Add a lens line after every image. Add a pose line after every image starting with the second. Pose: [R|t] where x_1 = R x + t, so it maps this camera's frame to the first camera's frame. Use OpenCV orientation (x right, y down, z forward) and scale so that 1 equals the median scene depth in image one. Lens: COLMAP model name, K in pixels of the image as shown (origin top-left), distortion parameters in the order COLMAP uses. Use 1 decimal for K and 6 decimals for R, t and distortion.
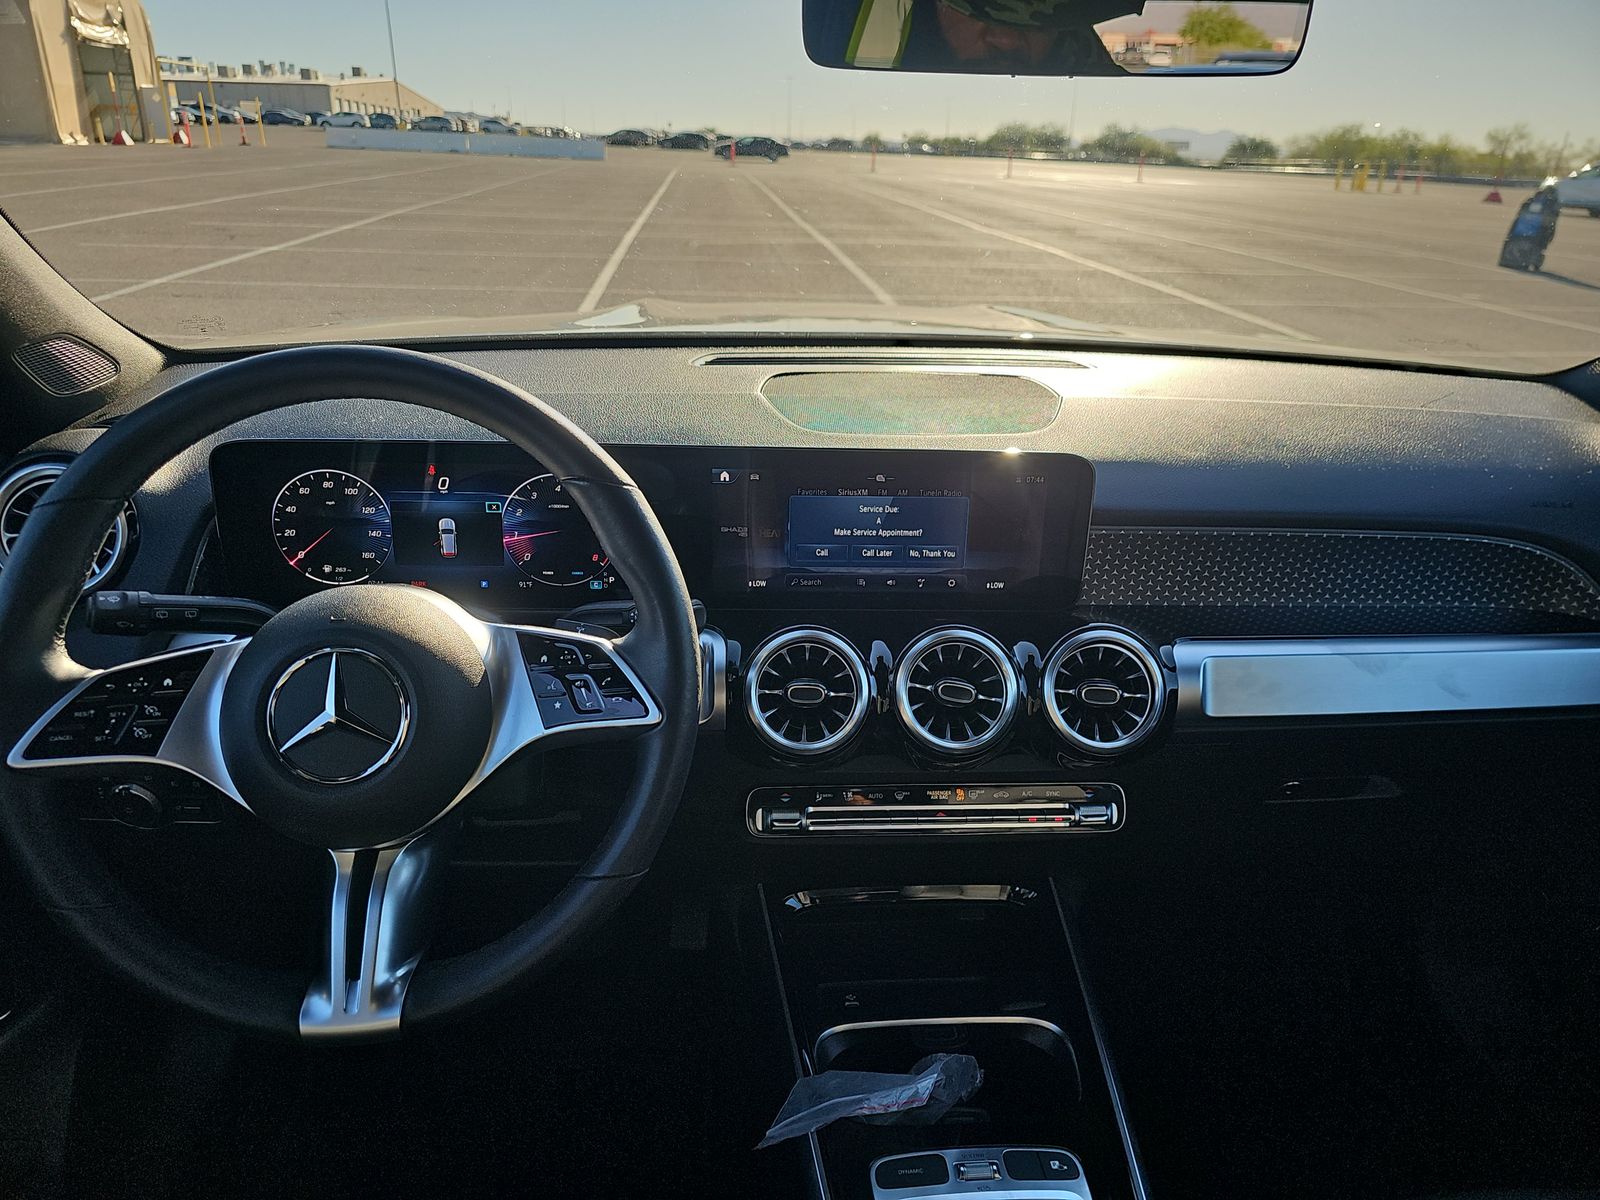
lens RADIAL K [[1076.1, 0, 800.0], [0, 1076.1, 600.0], [0, 0, 1]] dist [0.119726, -0.119520]
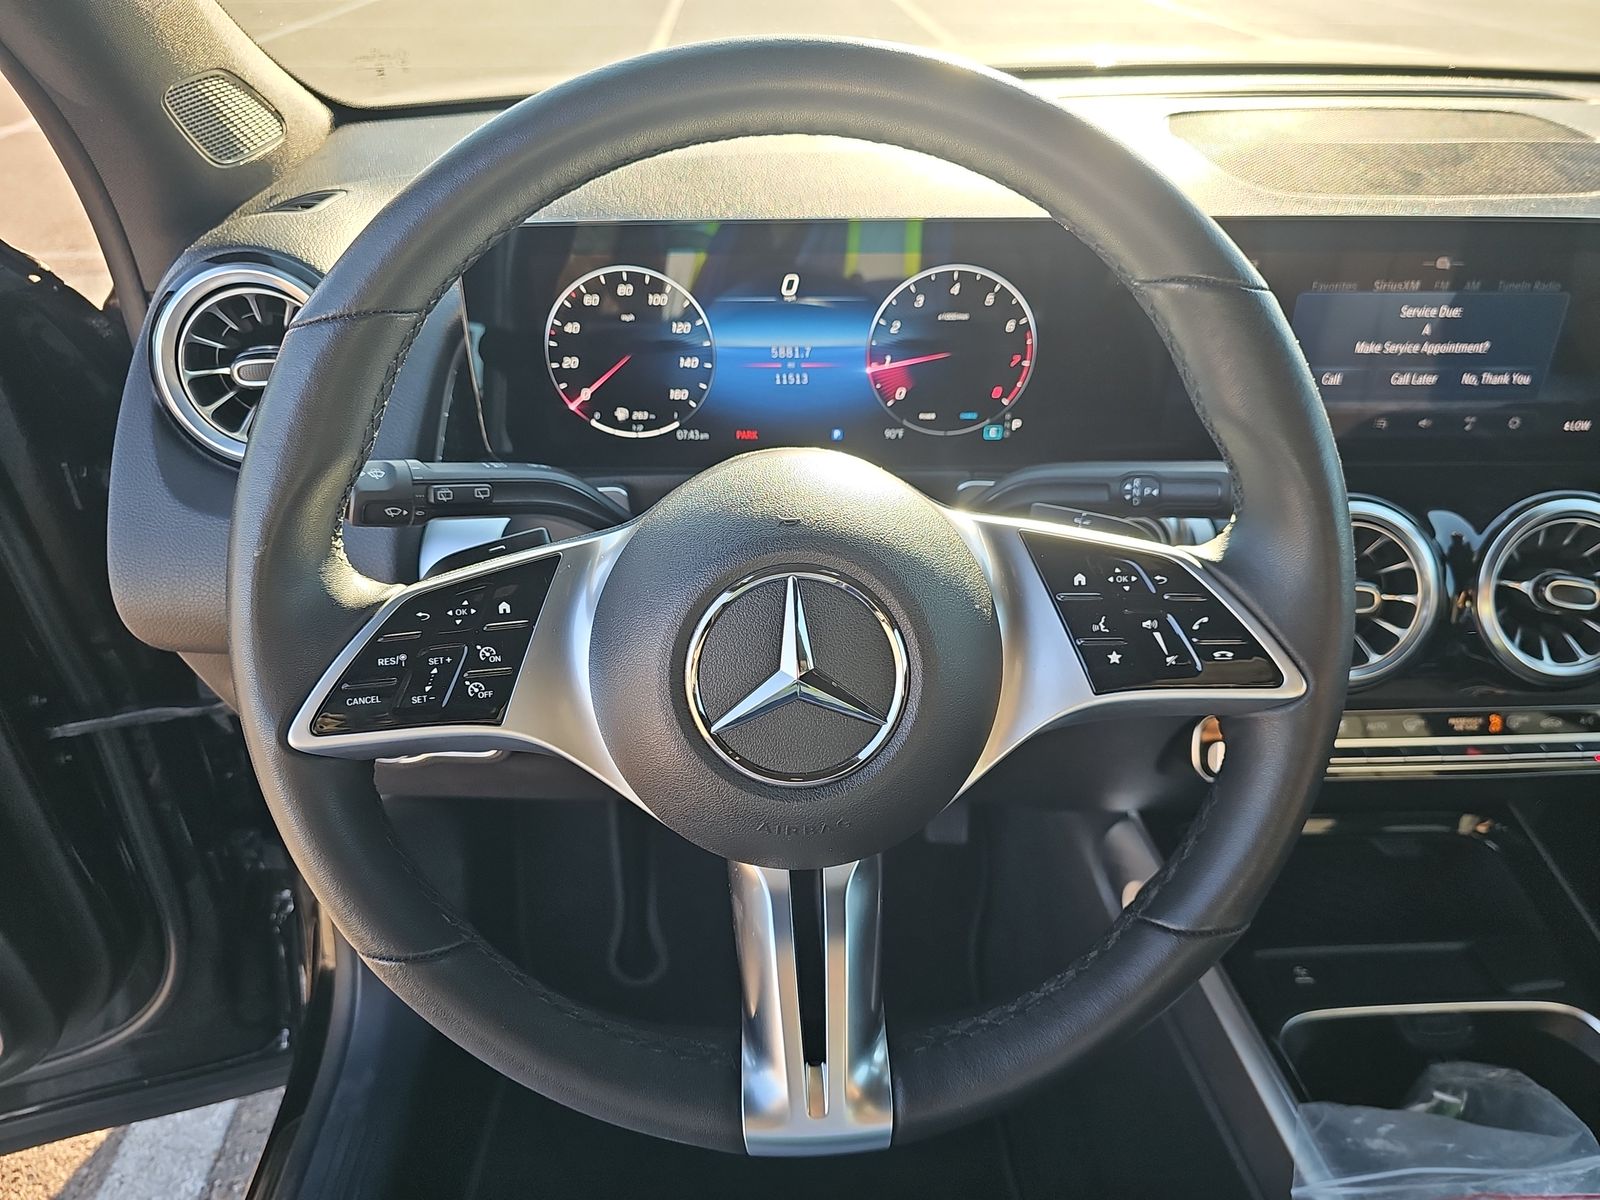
lens RADIAL K [[1092.7, 0, 800.0], [0, 1092.7, 600.0], [0, 0, 1]] dist [0.052724, -0.064249]
pose [[0.999316, -0.003953, -0.036773, -0.295243], [0.010287, 0.984746, 0.173693, -0.032453], [0.035525, -0.173953, 0.984113, 0.293321]]
